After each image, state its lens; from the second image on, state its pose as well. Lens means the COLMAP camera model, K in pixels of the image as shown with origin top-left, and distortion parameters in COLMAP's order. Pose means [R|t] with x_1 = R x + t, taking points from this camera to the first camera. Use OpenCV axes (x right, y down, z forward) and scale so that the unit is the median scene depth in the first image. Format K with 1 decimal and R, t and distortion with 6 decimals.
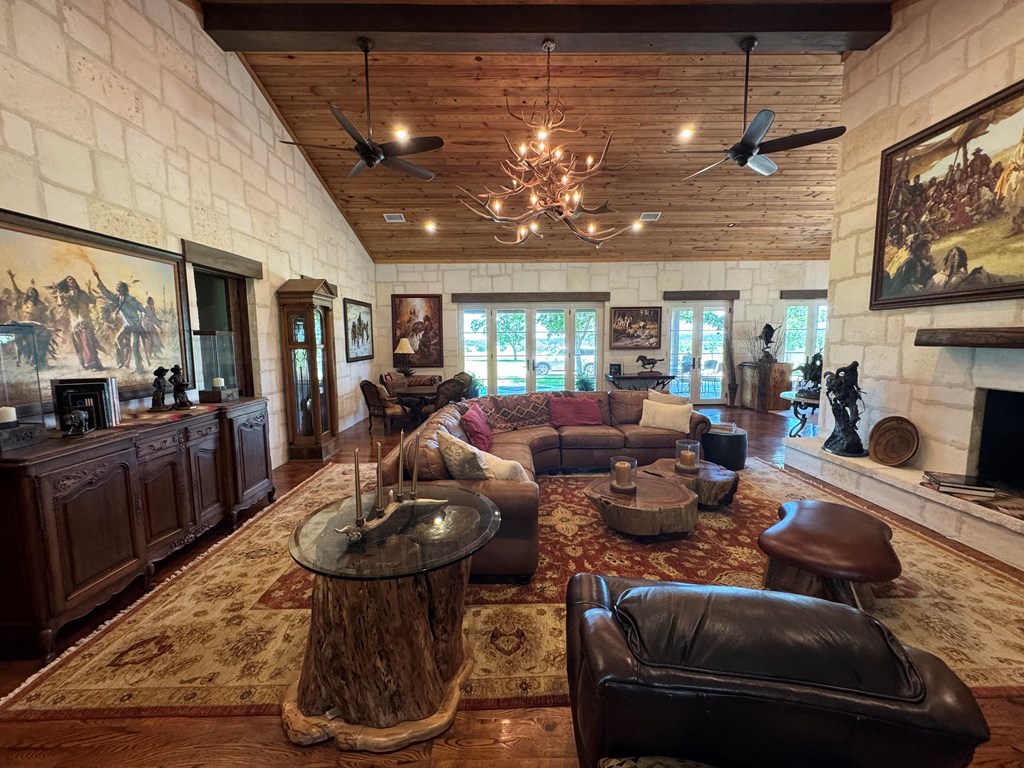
lens RADIAL K [[410.2, 0, 510.9], [0, 410.2, 383.9], [0, 0, 1]] dist [-0.000963, -0.000297]
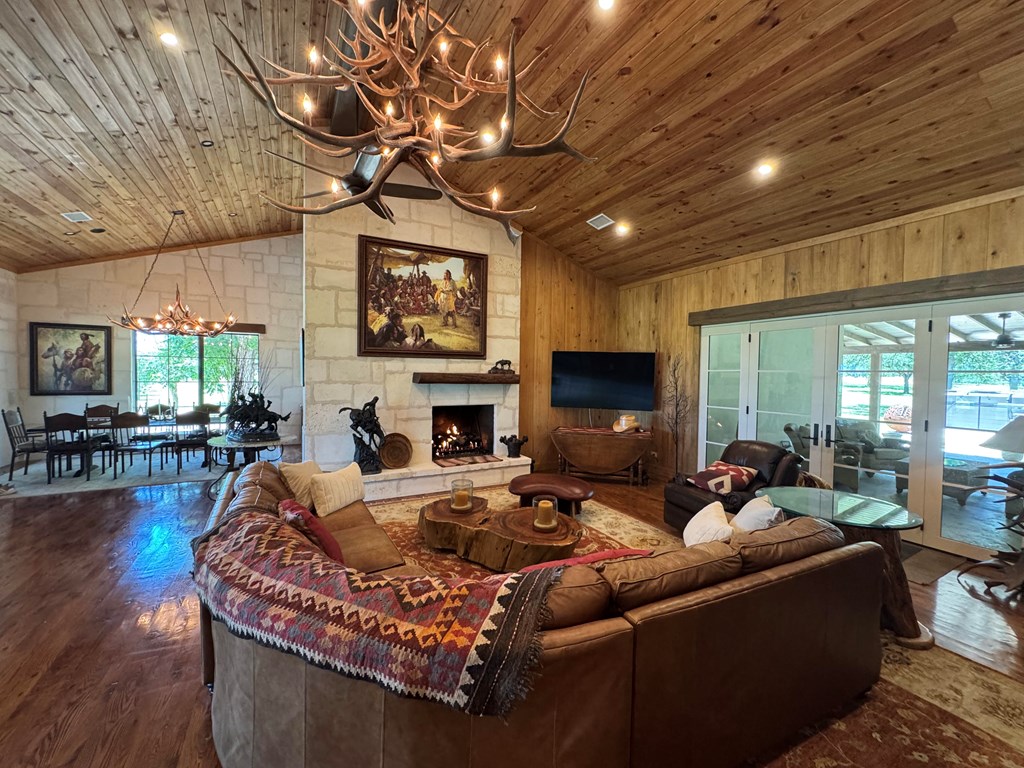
lens RADIAL K [[410.2, 0, 510.9], [0, 410.2, 383.9], [0, 0, 1]] dist [-0.000963, -0.000297]
pose [[-0.467056, -0.020412, 0.883992, -0.483066], [0.087756, 0.993728, 0.069311, -0.148725], [-0.879862, 0.109948, -0.462335, 1.247633]]
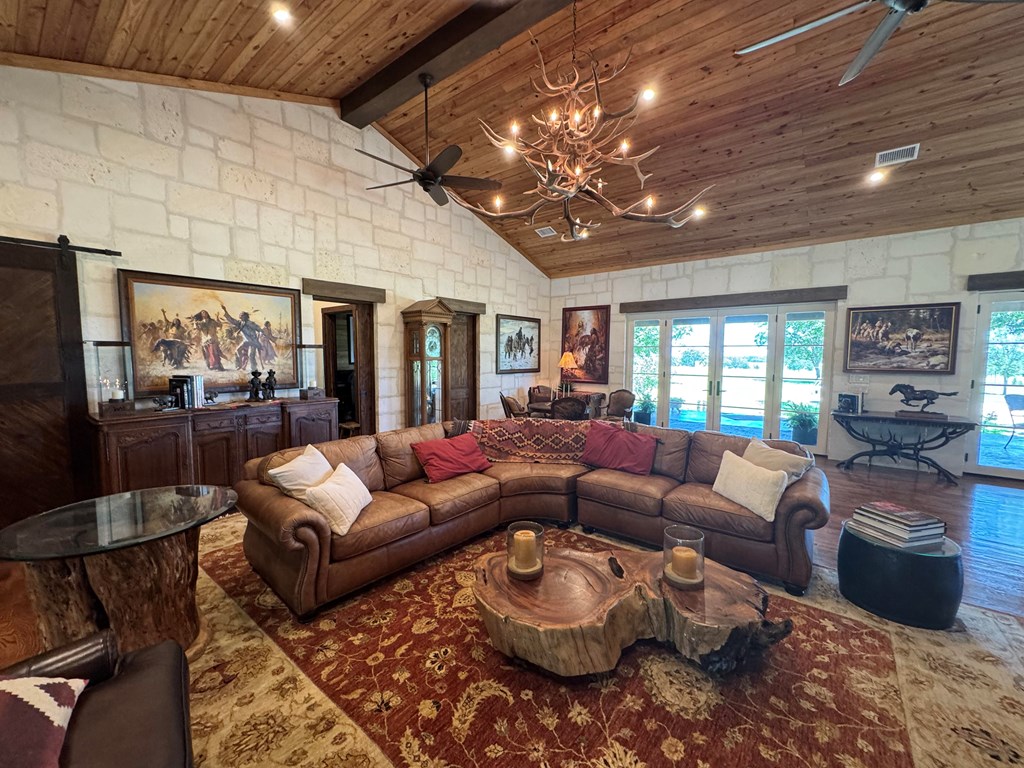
lens RADIAL K [[410.2, 0, 510.9], [0, 410.2, 383.9], [0, 0, 1]] dist [-0.000963, -0.000297]
pose [[0.773060, 0.058339, -0.631645, 0.557962], [-0.079651, 0.996808, -0.005418, -0.044108], [0.629312, 0.054500, 0.775239, 0.355947]]
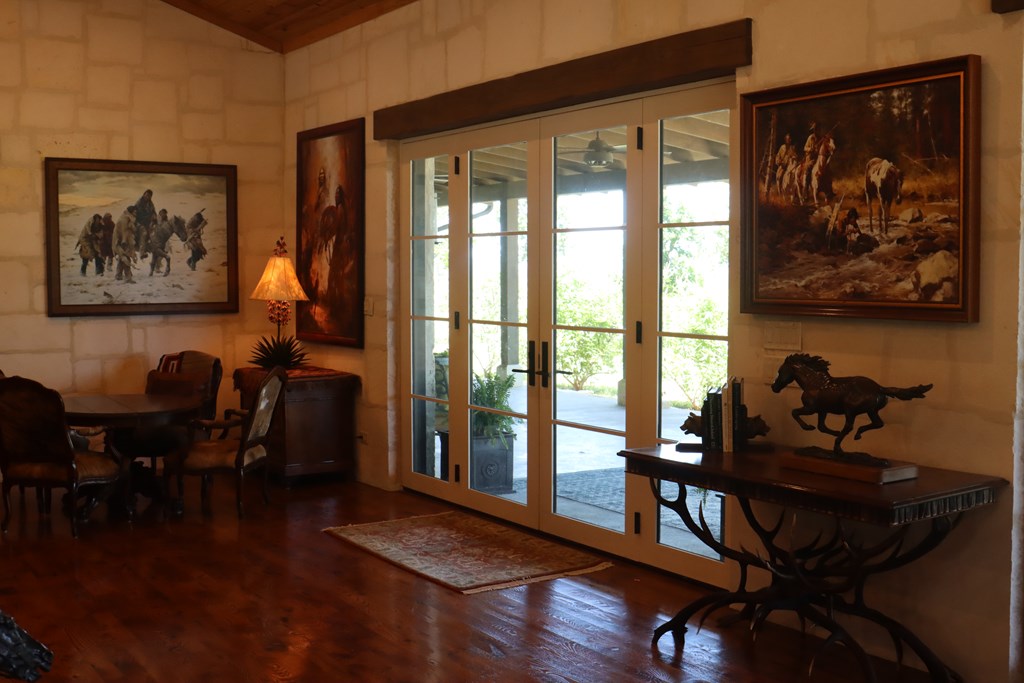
lens RADIAL K [[1154.8, 0, 512.0], [0, 1154.8, 341.5], [0, 0, 1]] dist [-0.091687, 0.007768]
pose [[0.544067, 0.060321, -0.836871, 1.437883], [-0.093956, 0.995519, 0.010673, -0.150597], [0.833765, 0.072822, 0.547296, 1.397198]]
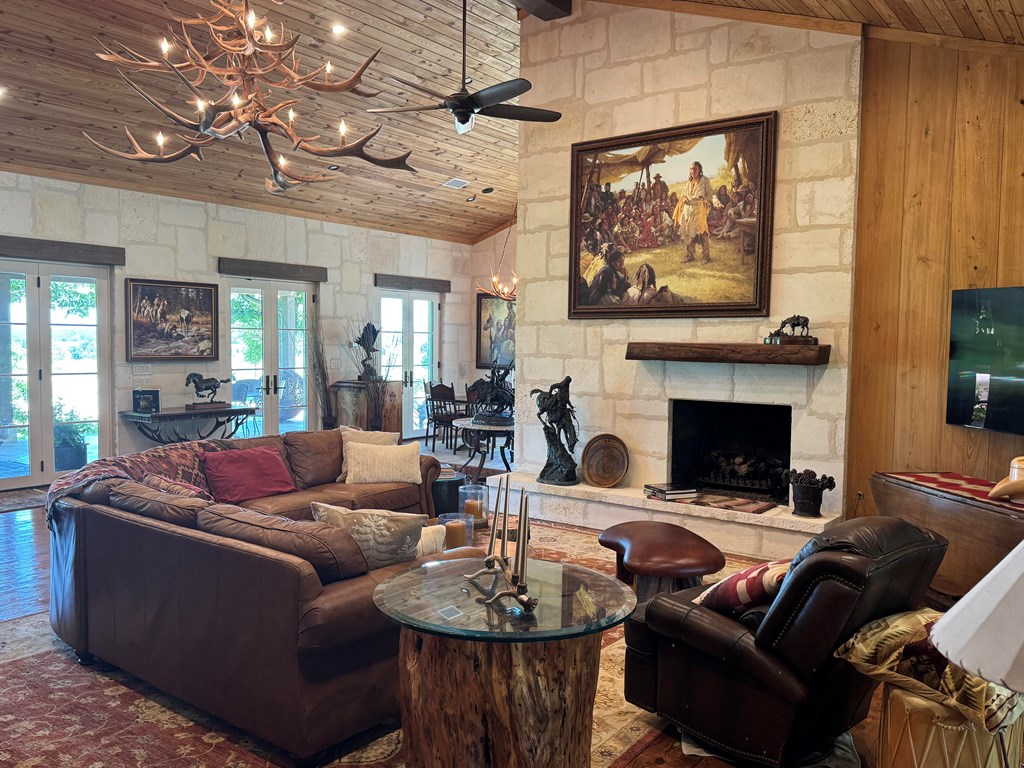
lens RADIAL K [[843.9, 0, 505.1], [0, 843.9, 388.3], [0, 0, 1]] dist [0.153379, -0.263584]
pose [[0.607698, -0.028204, 0.793667, -0.709972], [0.067245, 0.997608, -0.016038, -0.009381], [-0.791316, 0.063116, 0.608140, 0.000102]]
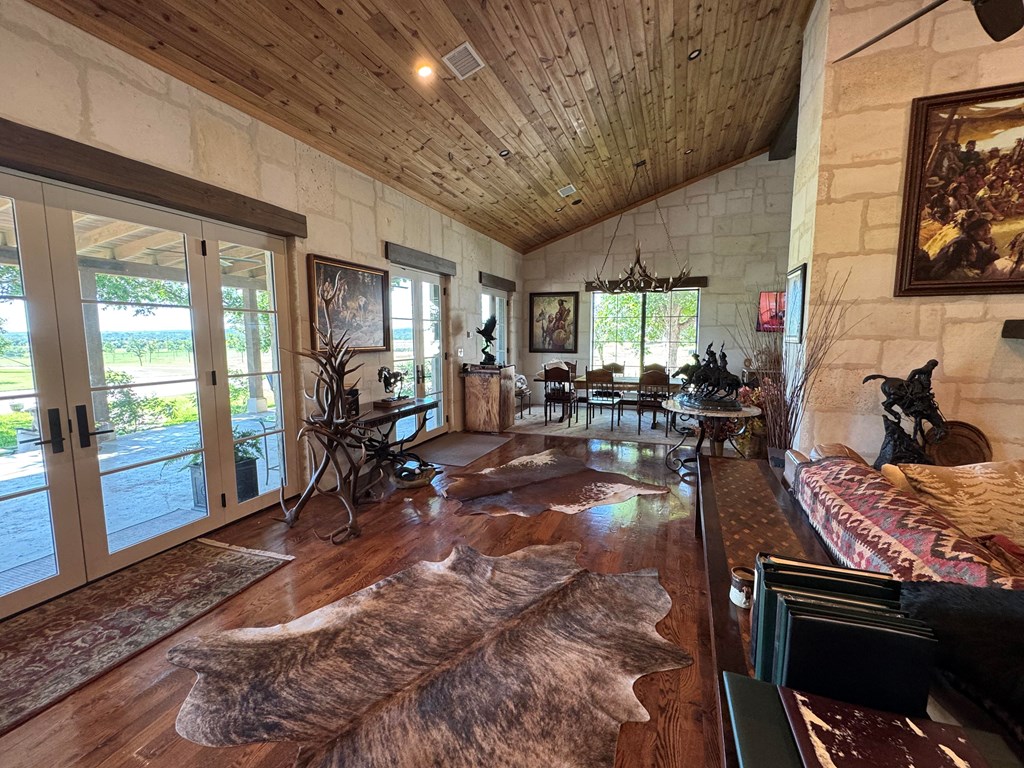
lens RADIAL K [[445.5, 0, 512.0], [0, 445.5, 384.0], [0, 0, 1]] dist [-0.000719, -0.000529]
pose [[0.356845, -0.093136, 0.929509, -0.248150], [0.100203, 0.993093, 0.061038, -0.145246], [-0.928774, 0.071358, 0.363713, 1.480788]]
